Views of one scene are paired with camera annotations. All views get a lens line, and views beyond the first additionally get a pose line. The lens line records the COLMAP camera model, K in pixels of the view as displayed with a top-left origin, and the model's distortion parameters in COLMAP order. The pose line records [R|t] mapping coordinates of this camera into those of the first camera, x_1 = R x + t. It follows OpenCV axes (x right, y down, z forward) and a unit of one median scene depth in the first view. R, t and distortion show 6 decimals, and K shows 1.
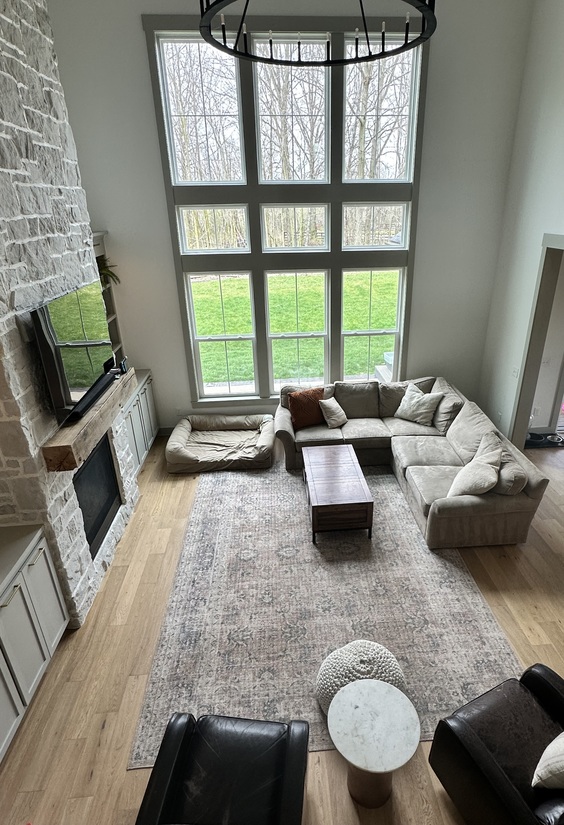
lens RADIAL K [[466.5, 0, 306.0], [0, 466.5, 414.5], [0, 0, 1]] dist [-0.008039, -0.003207]
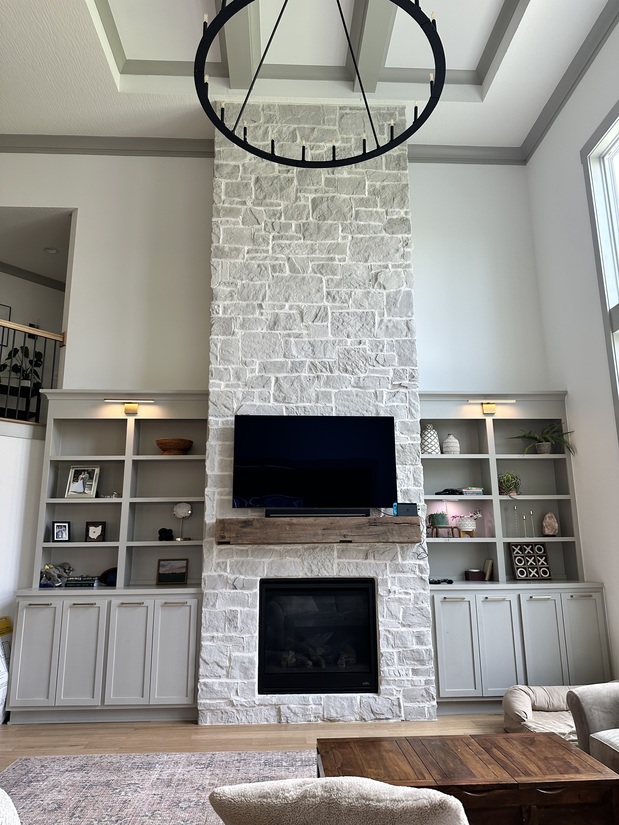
lens RADIAL K [[579.8, 0, 309.2], [0, 579.8, 412.1], [0, 0, 1]] dist [0.033362, -0.018995]
pose [[-0.038714, -0.208227, -0.977314, 0.954549], [-0.401155, 0.899011, -0.175653, -0.014888], [0.915192, 0.385254, -0.118336, 1.235887]]
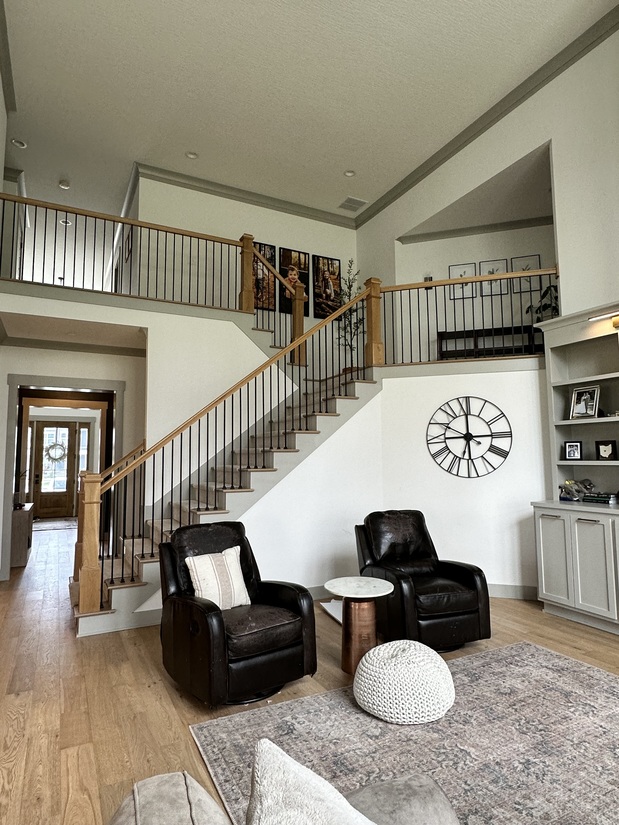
lens RADIAL K [[486.6, 0, 310.4], [0, 486.6, 413.1], [0, 0, 1]] dist [0.000314, 0.001622]
pose [[-0.920599, -0.015958, -0.390184, 0.607293], [-0.141341, 0.945039, 0.294828, -0.143960], [0.364034, 0.326567, -0.872257, 1.476174]]
